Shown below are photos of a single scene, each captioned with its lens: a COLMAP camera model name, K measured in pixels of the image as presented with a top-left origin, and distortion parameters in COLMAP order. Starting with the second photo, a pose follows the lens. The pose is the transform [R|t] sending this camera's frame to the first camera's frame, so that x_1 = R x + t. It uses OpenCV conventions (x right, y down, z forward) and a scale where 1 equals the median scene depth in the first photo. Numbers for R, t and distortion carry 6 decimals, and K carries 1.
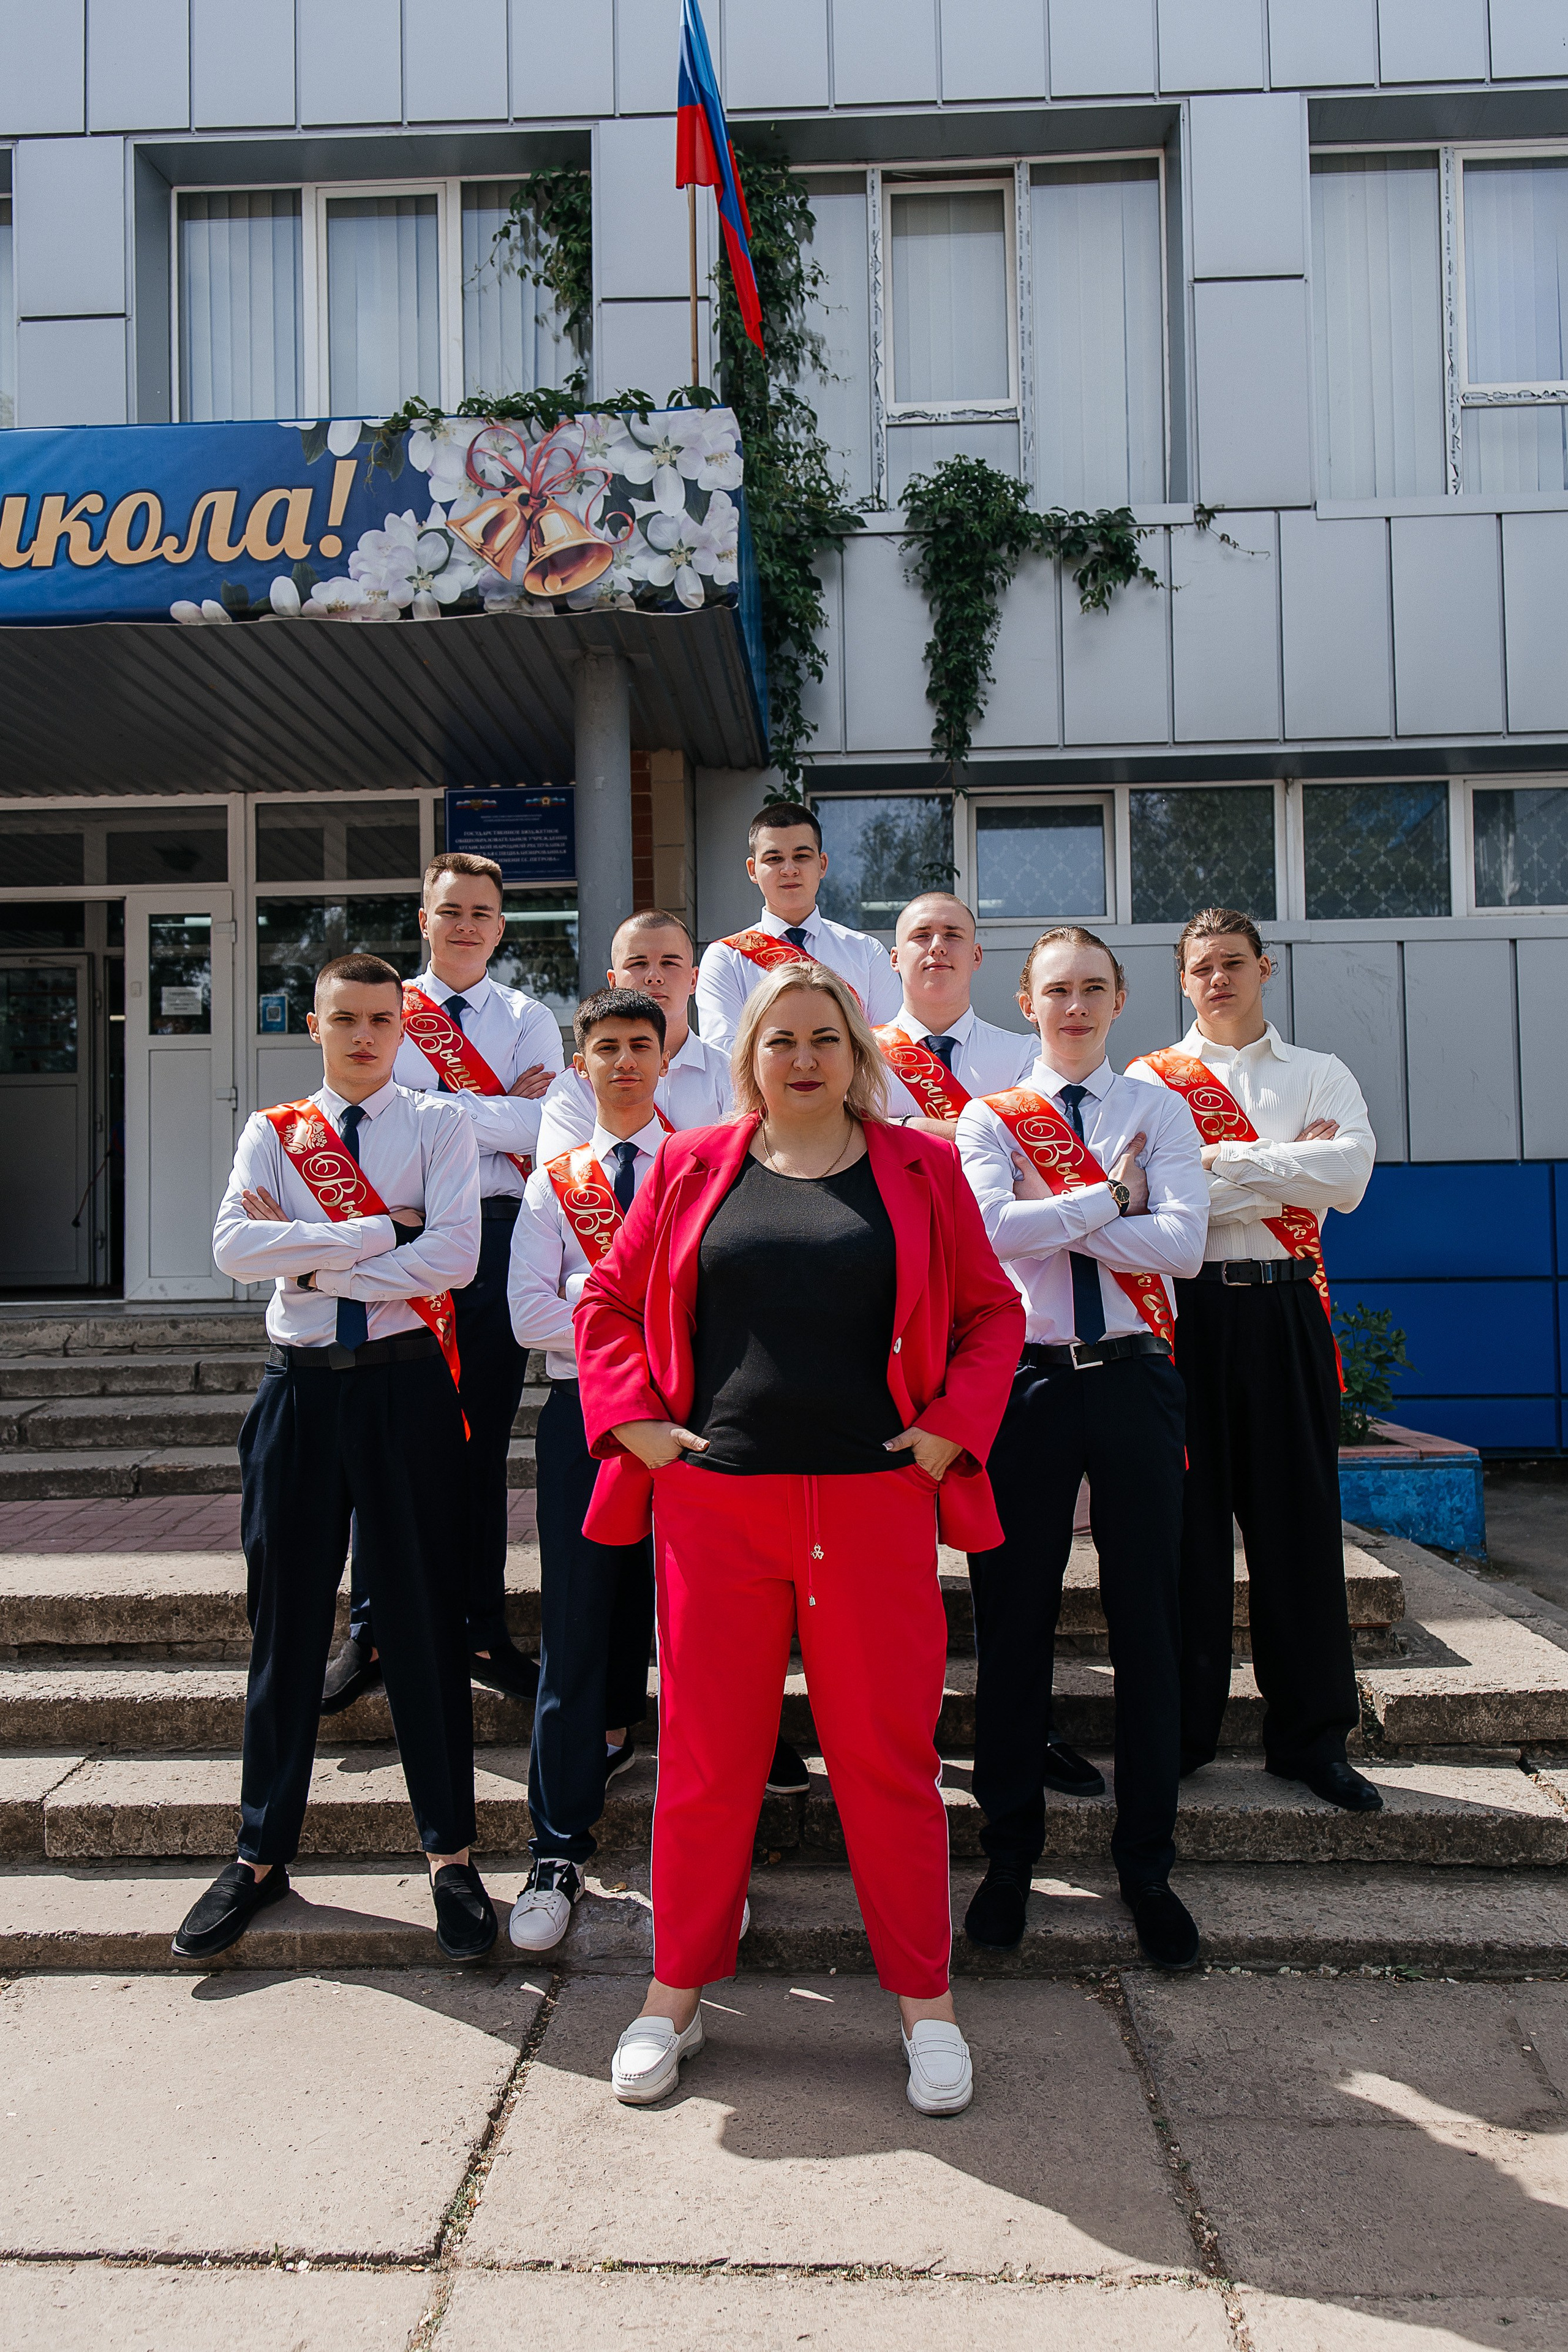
lens RADIAL K [[1938.5, 0, 895.5], [0, 1938.5, 1167.9], [0, 0, 1]] dist [0.028716, -0.029787]
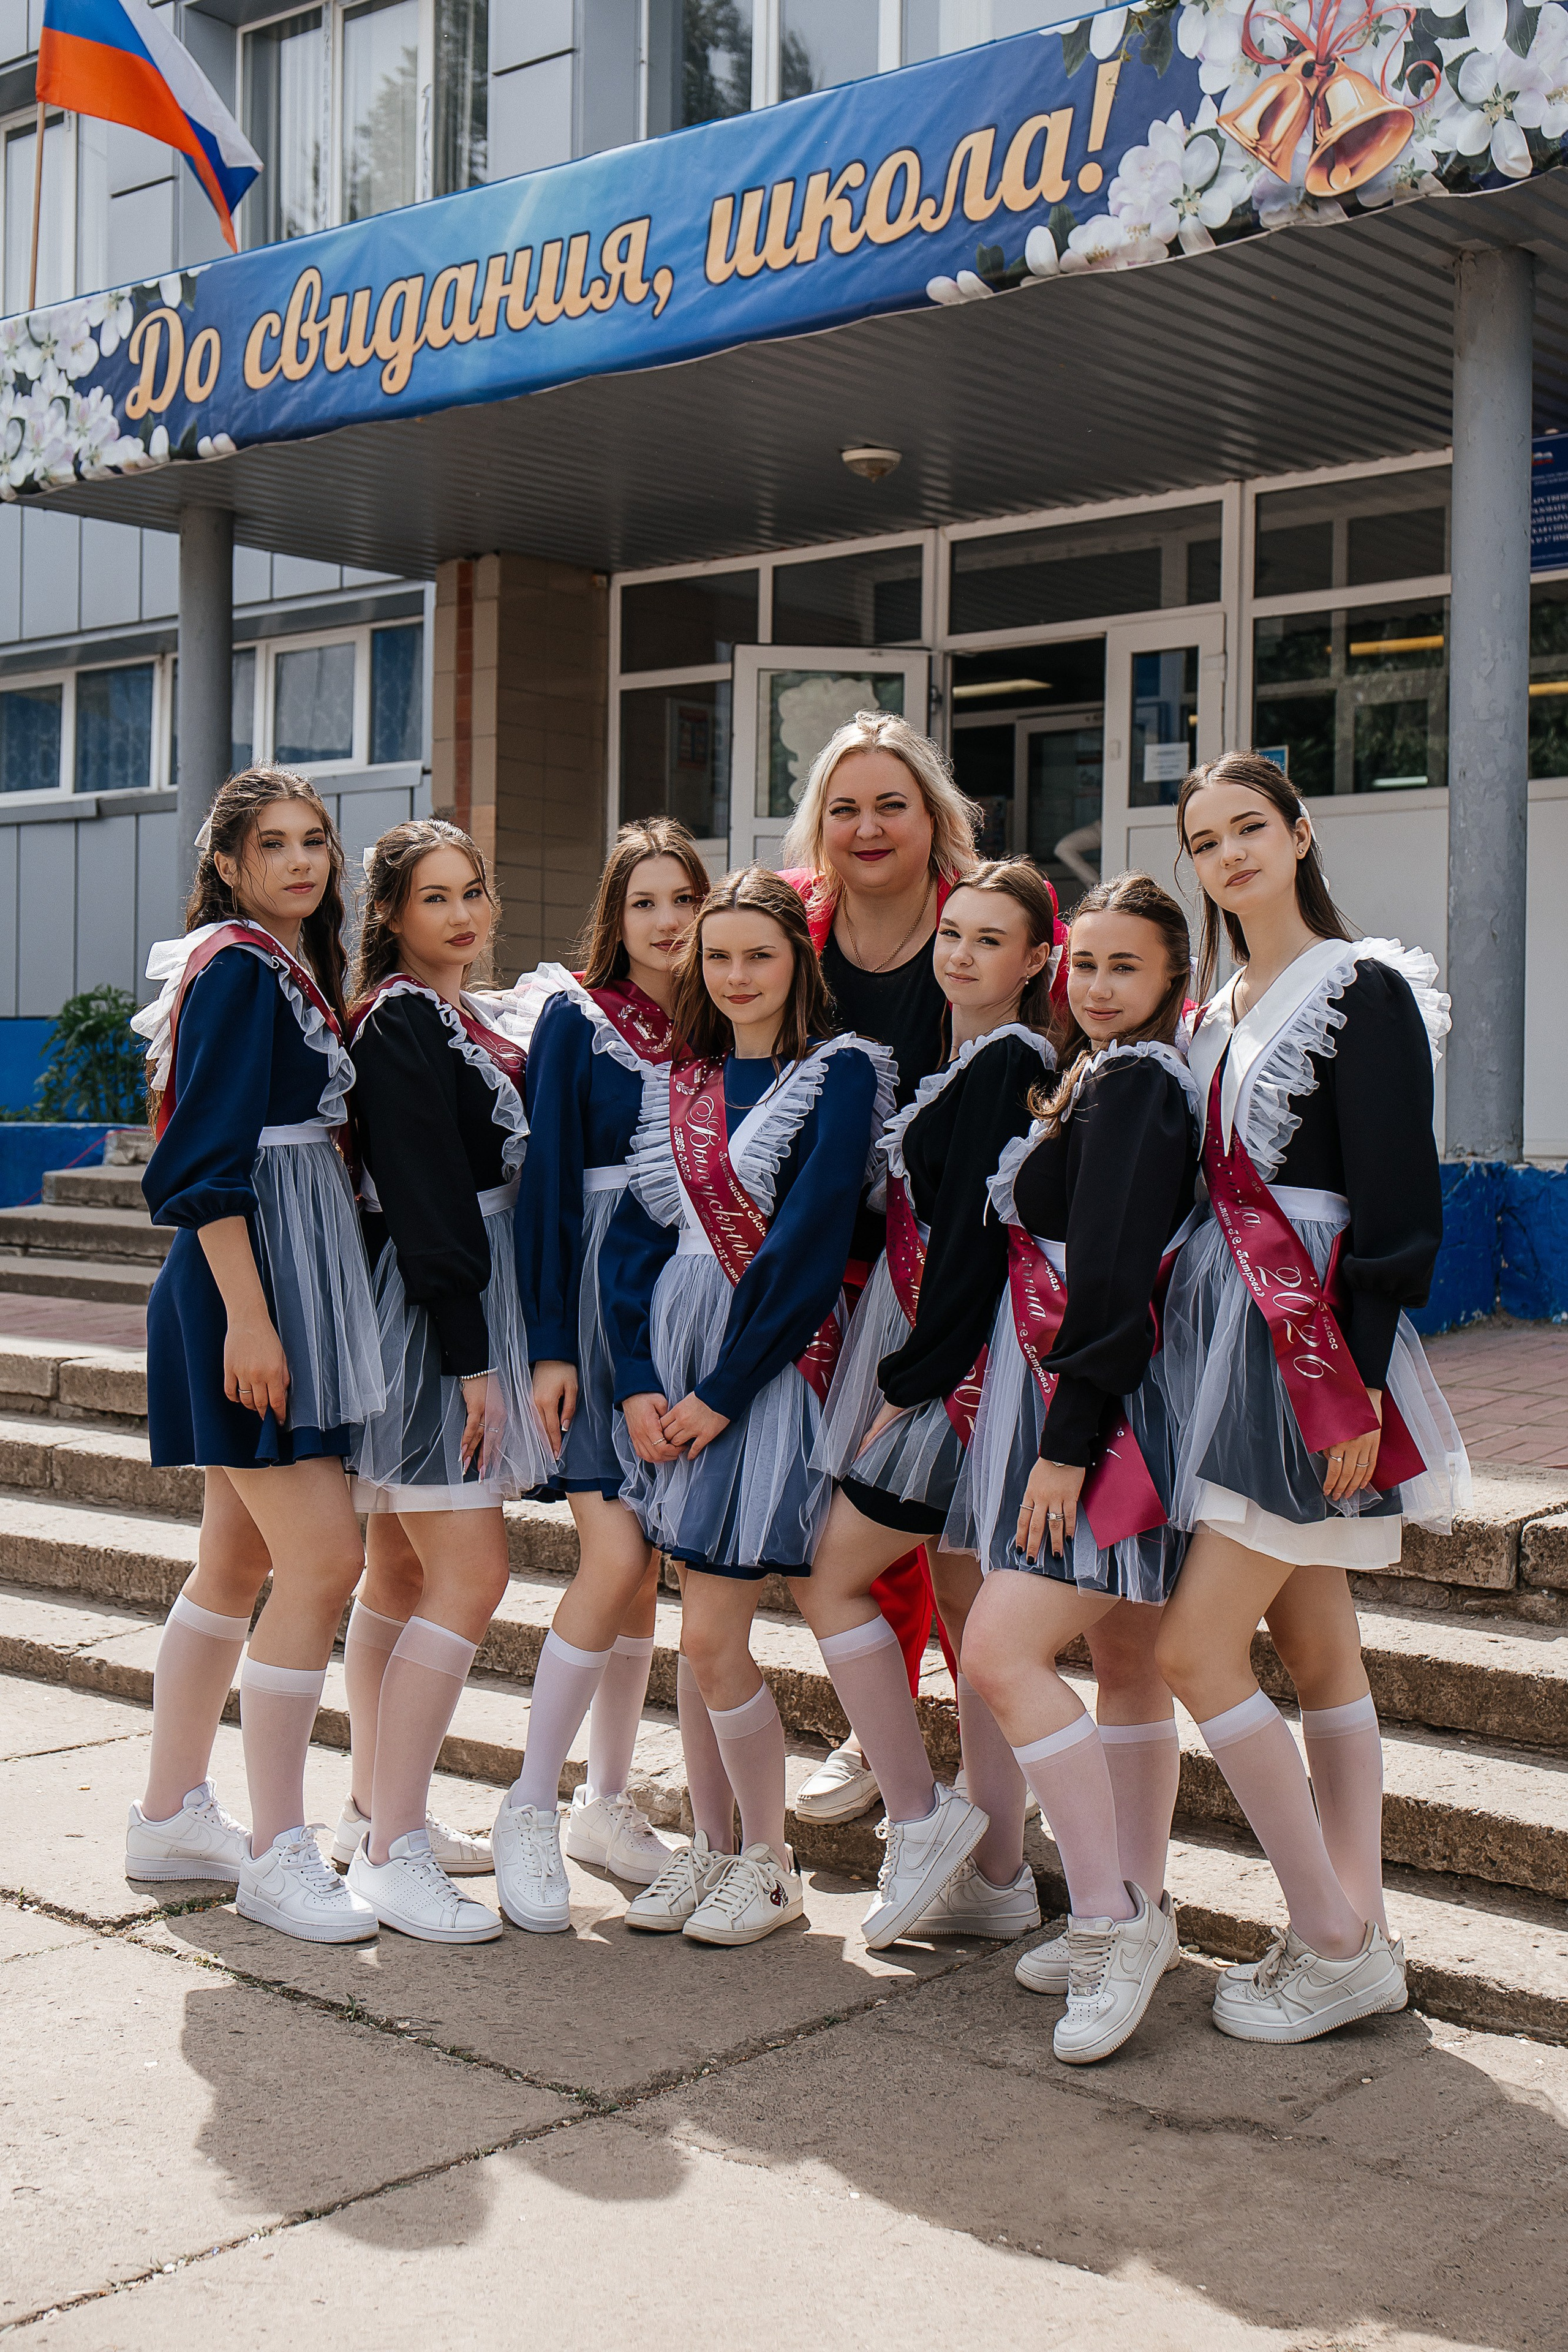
lens RADIAL K [[2894.0, 0, 774.5], [0, 2894.0, 1193.4], [0, 0, 1]] dist [-0.018967, 0.000000]
pose [[0.782340, 0.043322, -0.621343, 0.351771], [0.000410, 0.997542, 0.070069, 0.007720], [0.622851, -0.055072, 0.780399, -0.010384]]
